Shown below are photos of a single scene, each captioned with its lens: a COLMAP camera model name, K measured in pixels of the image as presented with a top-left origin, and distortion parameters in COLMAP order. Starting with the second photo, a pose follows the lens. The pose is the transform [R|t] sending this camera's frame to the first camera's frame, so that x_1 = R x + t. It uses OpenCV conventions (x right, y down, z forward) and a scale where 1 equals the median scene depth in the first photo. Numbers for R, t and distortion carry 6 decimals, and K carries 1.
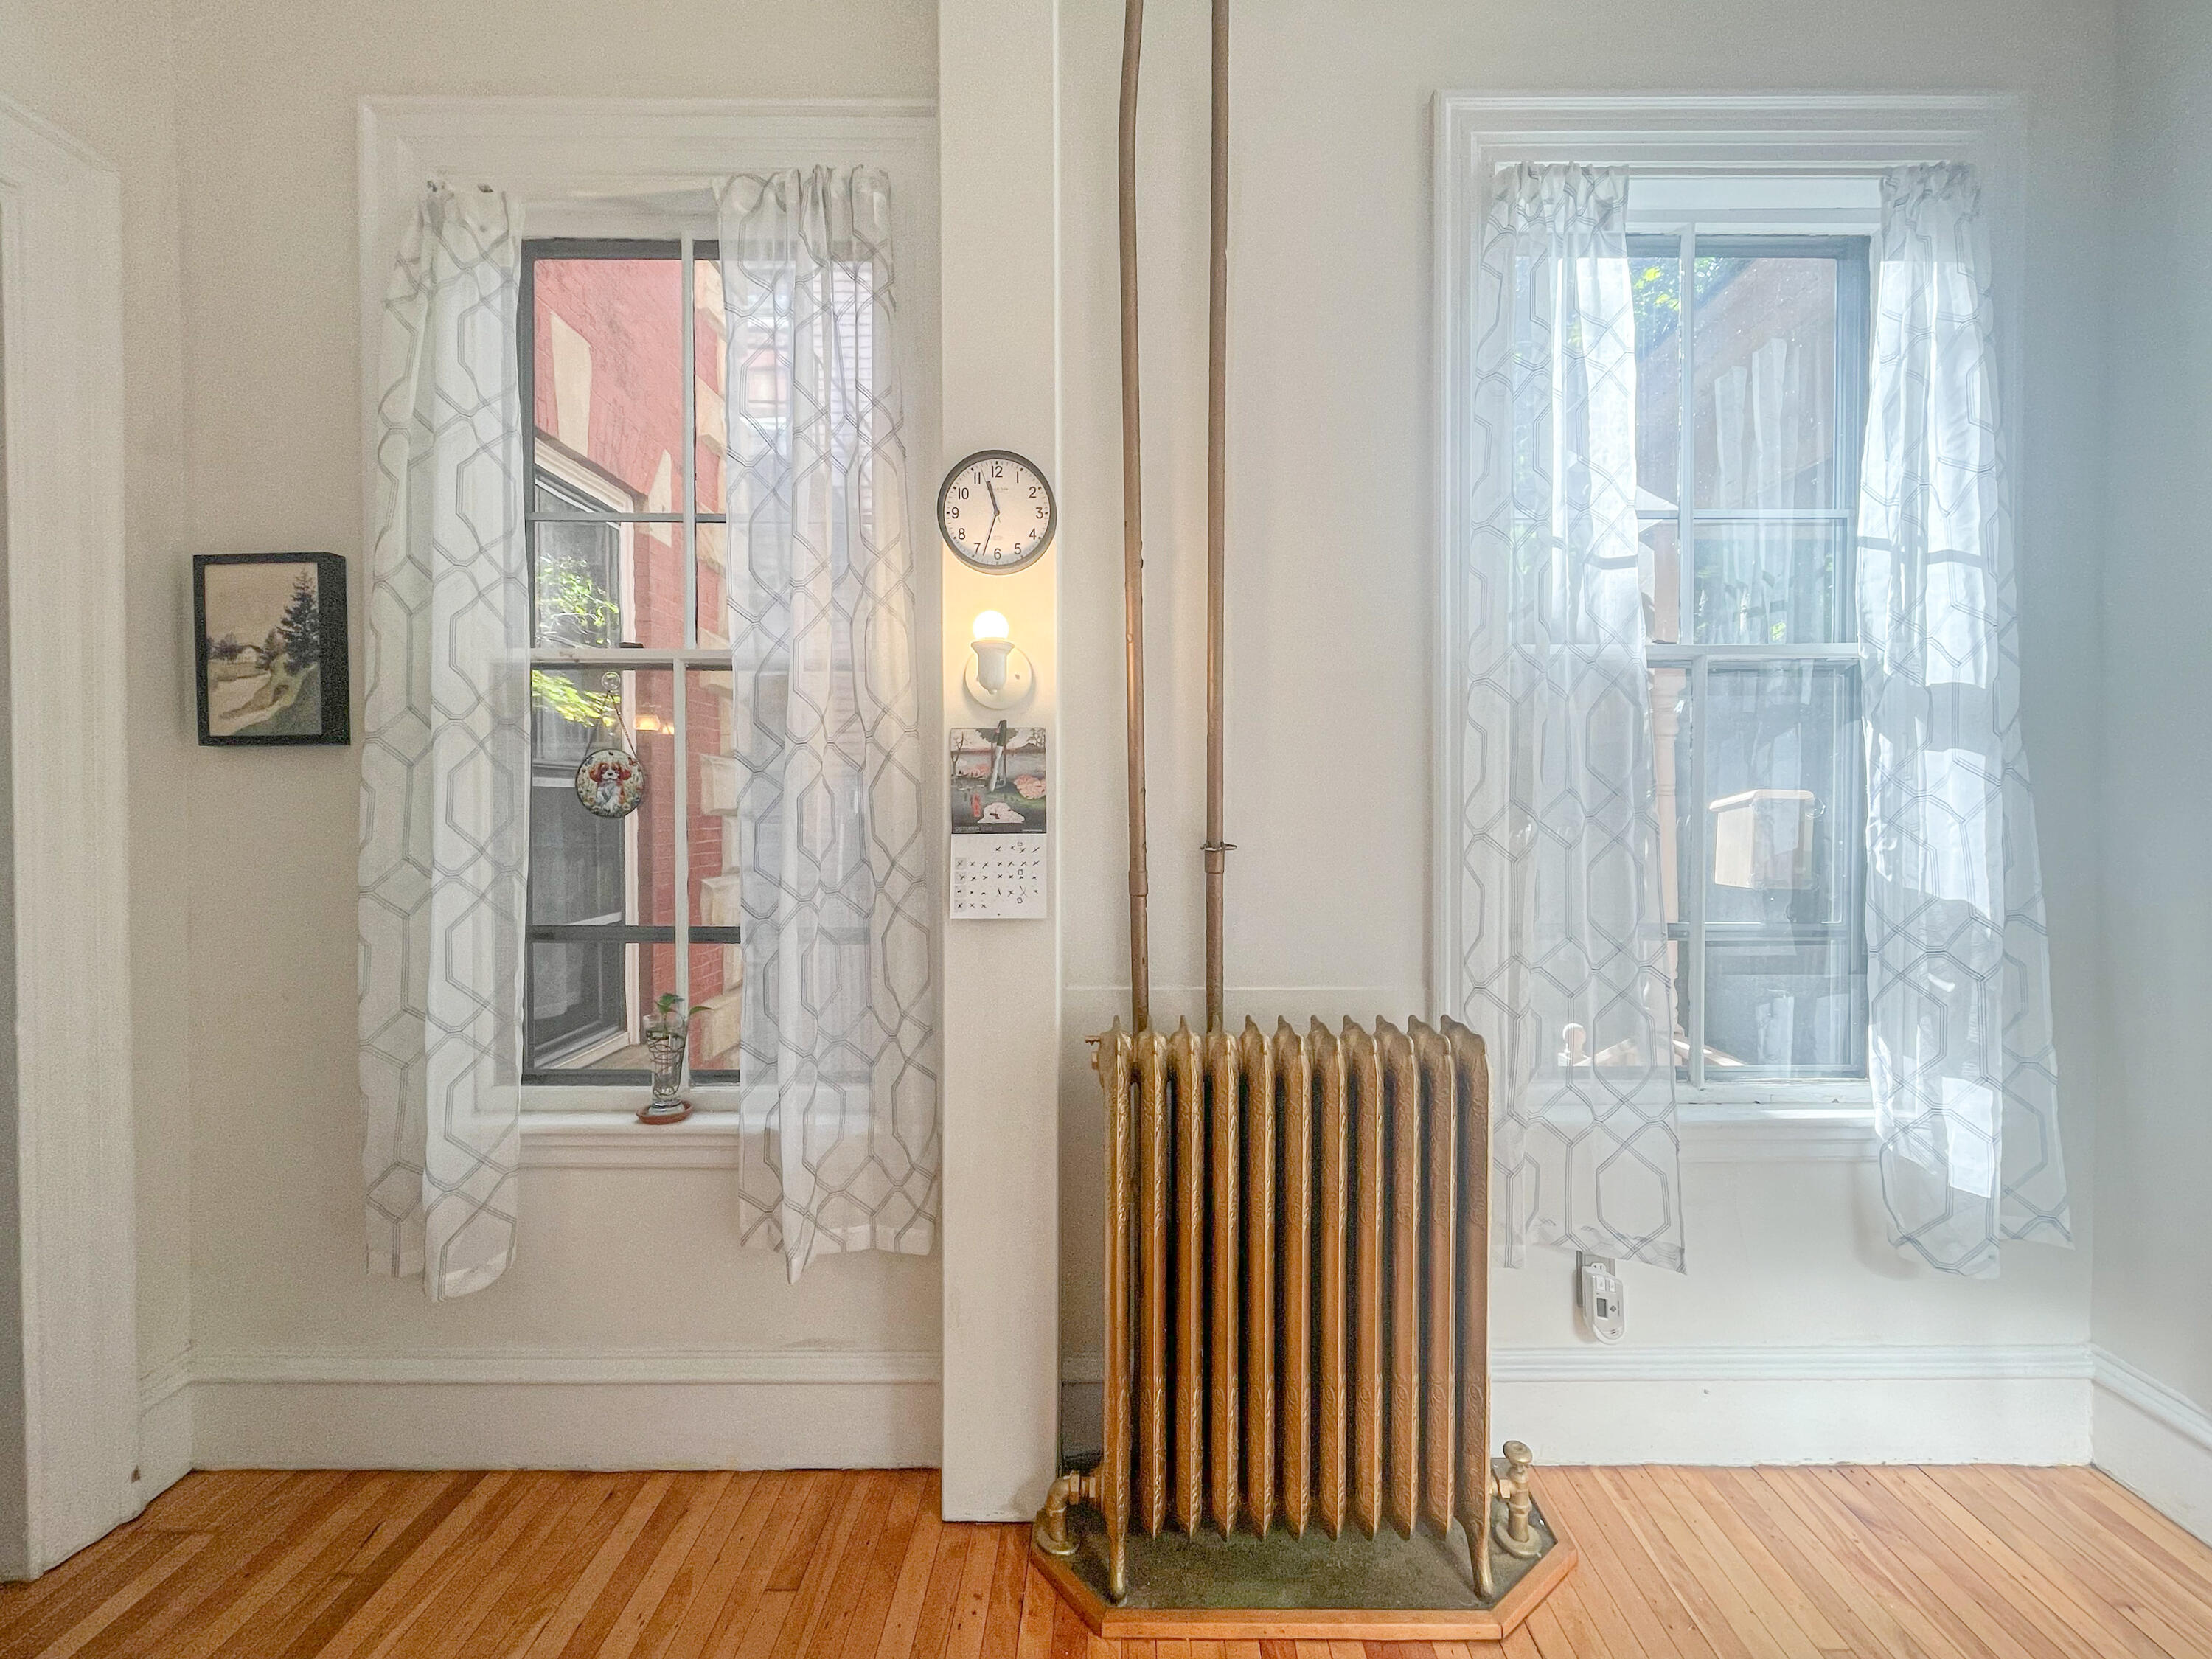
lens RADIAL K [[909.3, 0, 1114.3], [0, 909.3, 817.9], [0, 0, 1]] dist [-0.001467, -0.000088]
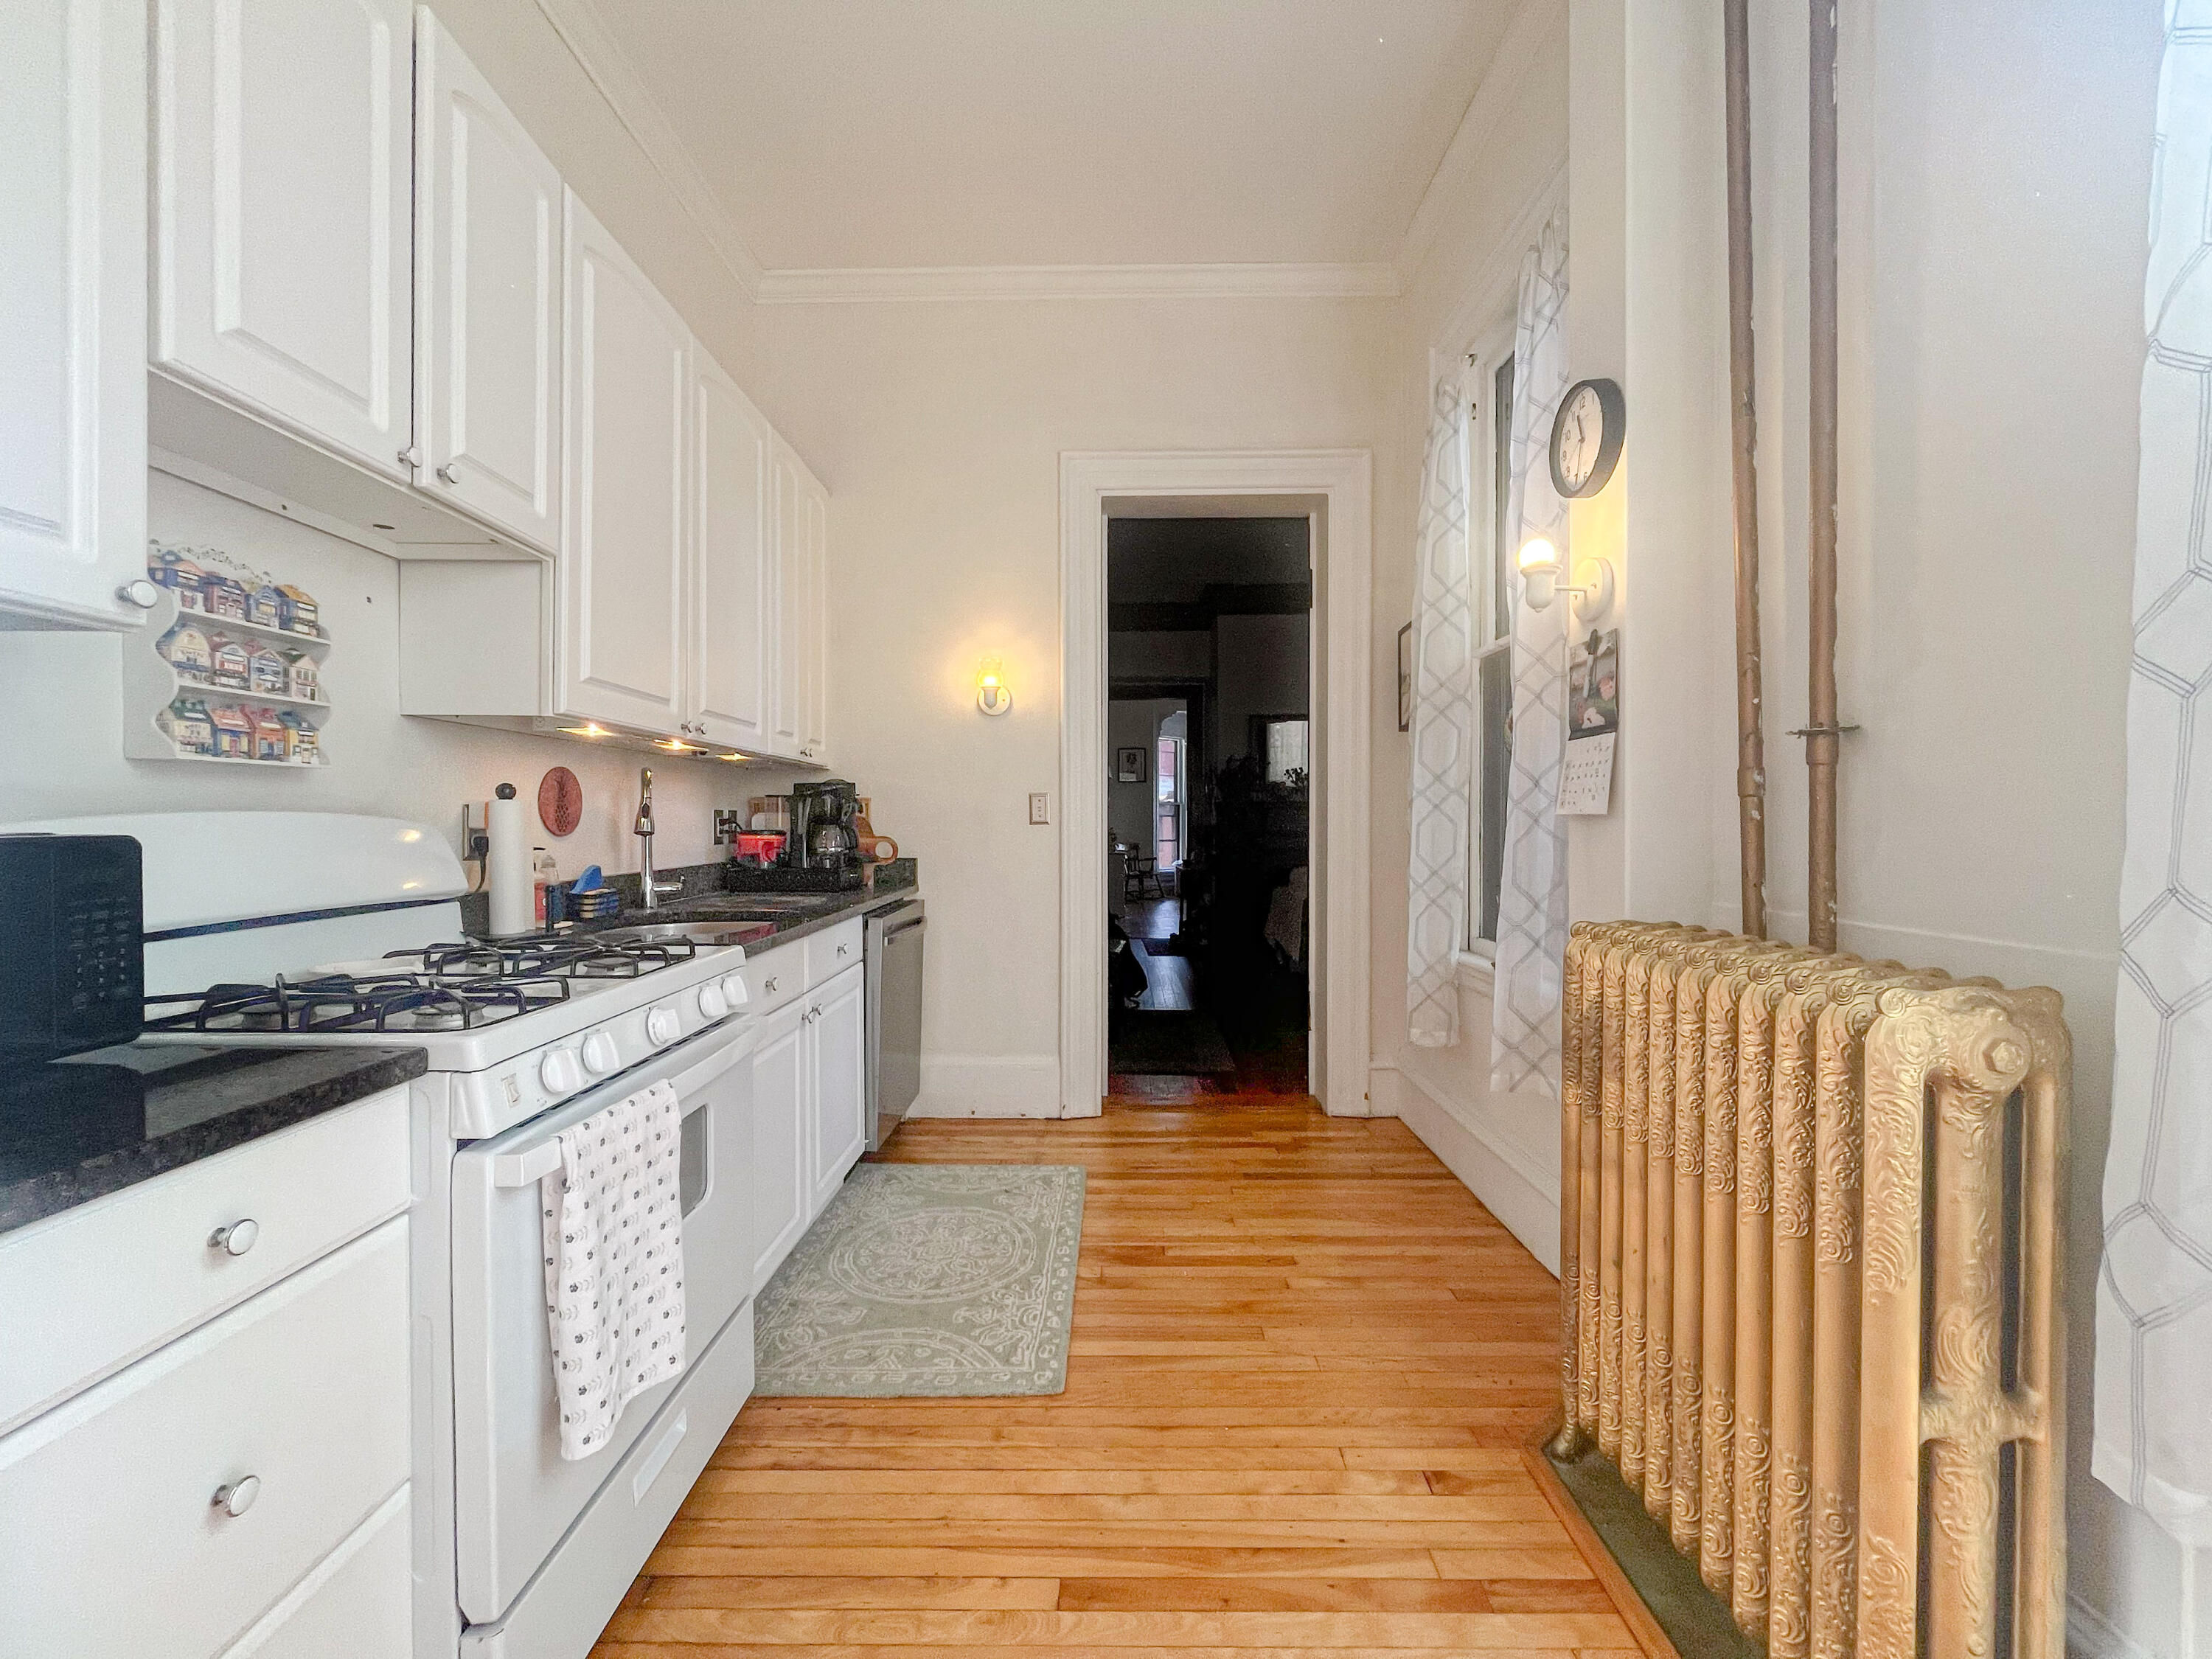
lens RADIAL K [[902.5, 0, 1109.4], [0, 902.5, 832.6], [0, 0, 1]] dist [-0.003051, 0.000050]
pose [[-0.003162, 0.012573, -0.999916, 0.892282], [-0.014771, 0.999811, 0.012618, 0.119091], [0.999886, 0.014810, -0.002975, 0.415427]]
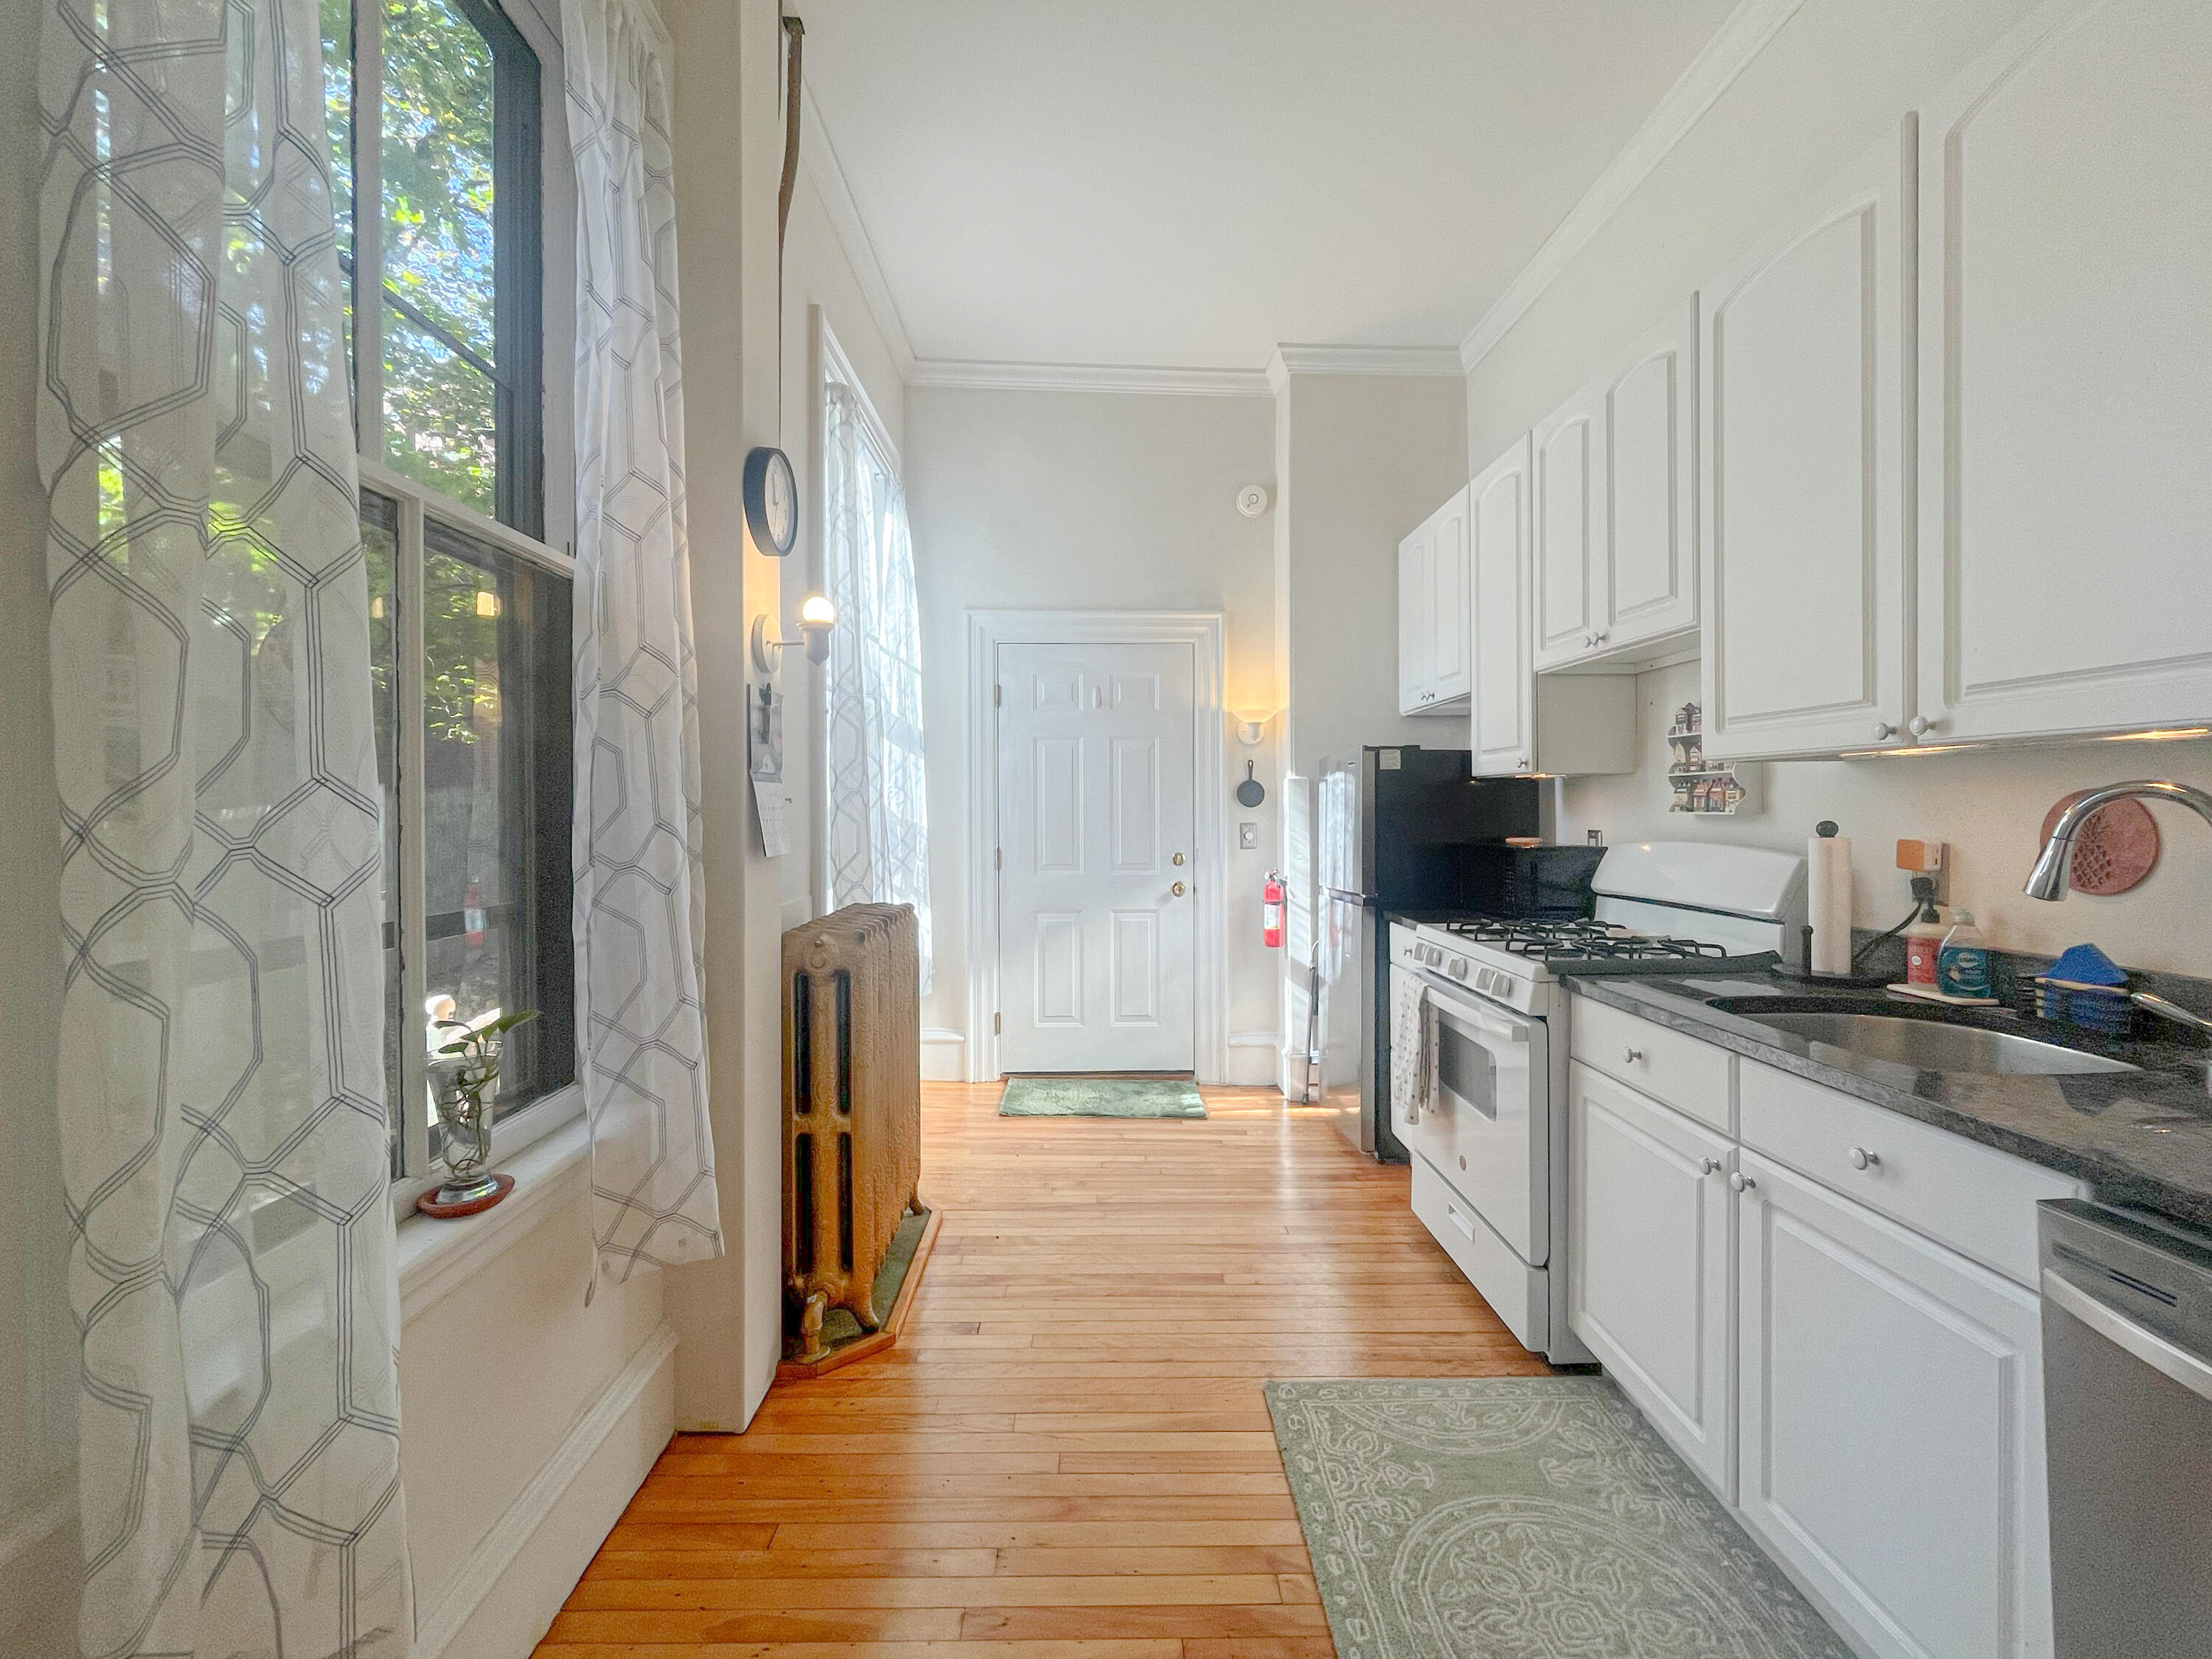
lens RADIAL K [[909.3, 0, 1114.3], [0, 909.3, 817.9], [0, 0, 1]] dist [-0.001467, -0.000088]
pose [[-0.025513, -0.011830, 0.999605, -1.215566], [0.018773, 0.999748, 0.012310, 0.052485], [-0.999498, 0.019080, -0.025284, 0.567068]]
